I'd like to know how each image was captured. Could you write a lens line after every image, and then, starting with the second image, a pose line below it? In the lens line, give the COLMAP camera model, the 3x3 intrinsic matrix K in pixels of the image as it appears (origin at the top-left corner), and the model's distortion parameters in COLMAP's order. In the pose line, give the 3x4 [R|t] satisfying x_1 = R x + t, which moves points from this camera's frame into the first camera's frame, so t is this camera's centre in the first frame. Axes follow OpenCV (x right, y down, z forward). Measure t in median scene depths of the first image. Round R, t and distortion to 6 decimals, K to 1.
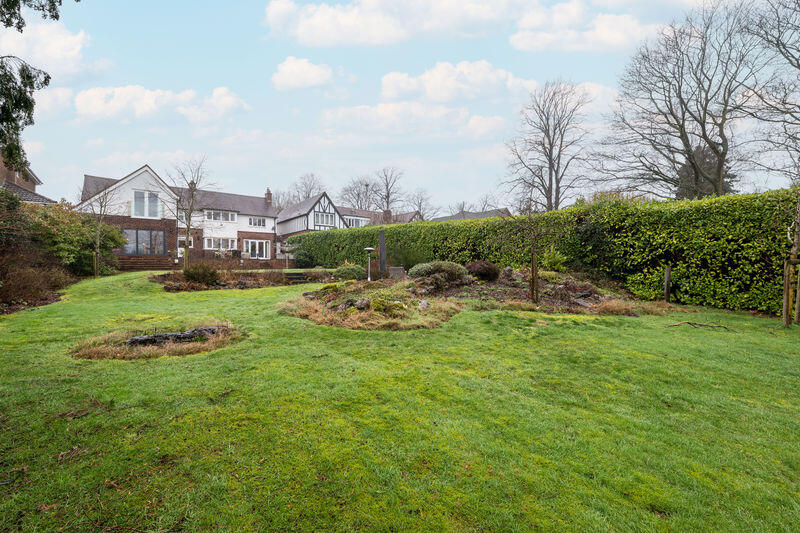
lens RADIAL K [[334.0, 0, 396.2], [0, 334.0, 268.1], [0, 0, 1]] dist [-0.005527, 0.000061]
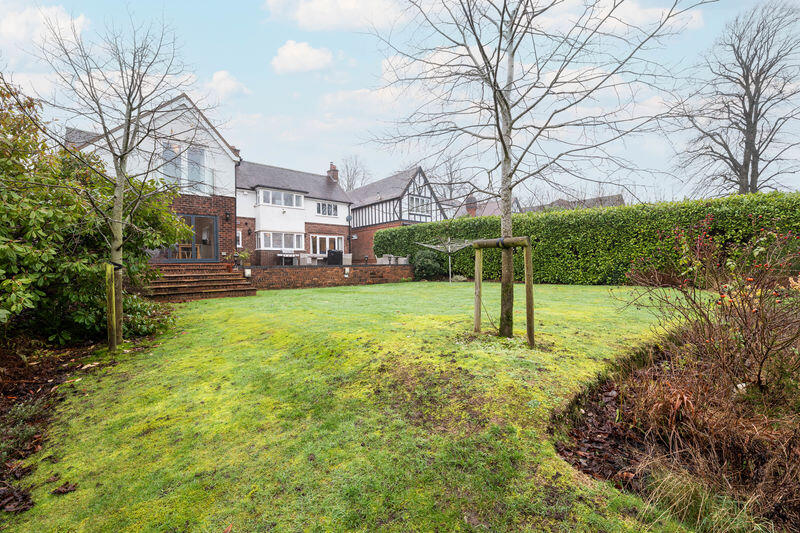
lens RADIAL K [[334.0, 0, 396.2], [0, 334.0, 268.1], [0, 0, 1]] dist [-0.005527, 0.000061]
pose [[0.999705, -0.006473, 0.023399, -0.291031], [0.006357, 0.999967, 0.005020, -0.019365], [-0.023431, -0.004870, 0.999714, 0.309430]]
